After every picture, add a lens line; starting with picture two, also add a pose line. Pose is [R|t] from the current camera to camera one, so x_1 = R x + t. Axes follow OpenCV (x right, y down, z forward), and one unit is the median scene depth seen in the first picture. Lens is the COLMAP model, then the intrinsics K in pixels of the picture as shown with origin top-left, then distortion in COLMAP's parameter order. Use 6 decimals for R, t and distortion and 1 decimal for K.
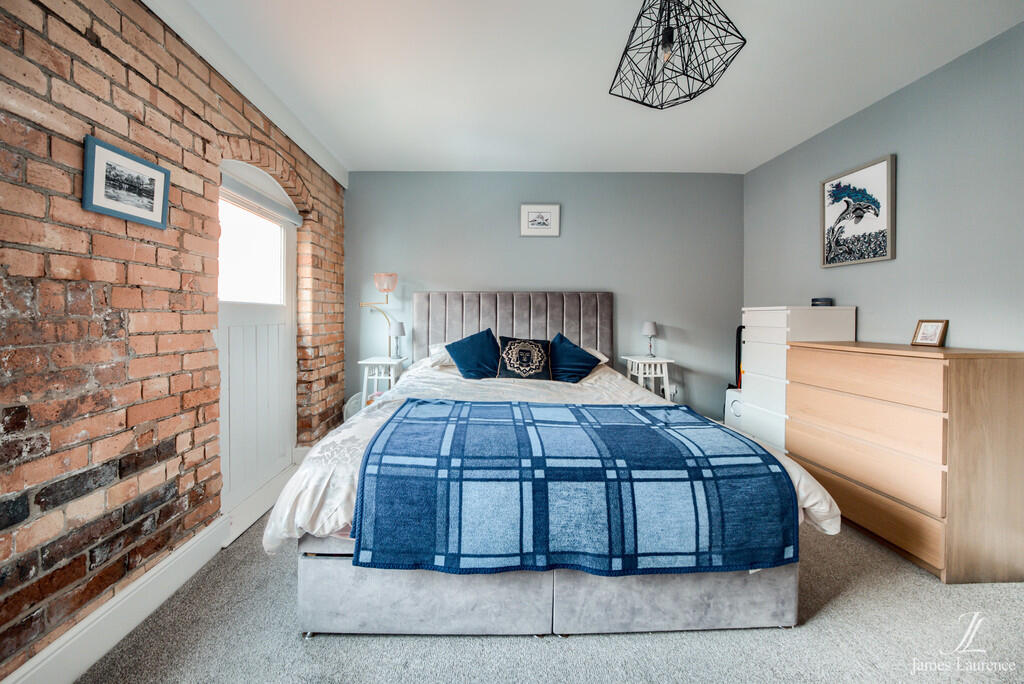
lens RADIAL K [[348.5, 0, 492.6], [0, 348.5, 315.0], [0, 0, 1]] dist [-0.010283, -0.000038]
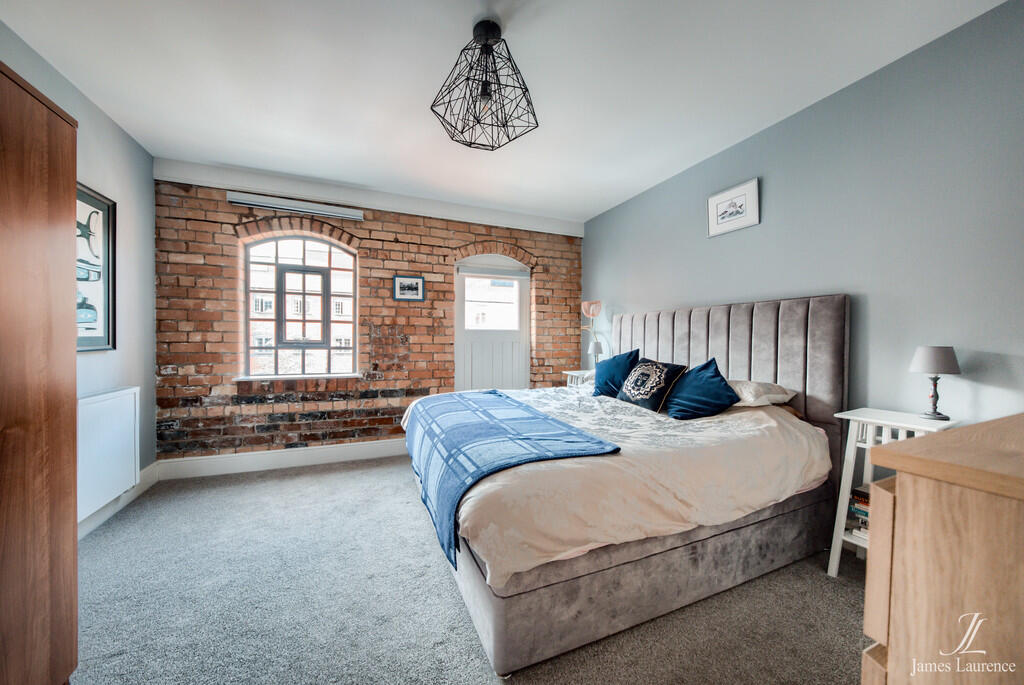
lens RADIAL K [[358.6, 0, 508.6], [0, 358.6, 339.8], [0, 0, 1]] dist [-0.010531, -0.000017]
pose [[0.367069, 0.000576, -0.930193, 1.636272], [0.001561, 0.999998, 0.001235, 0.022085], [0.930192, -0.001906, 0.367068, 0.632744]]
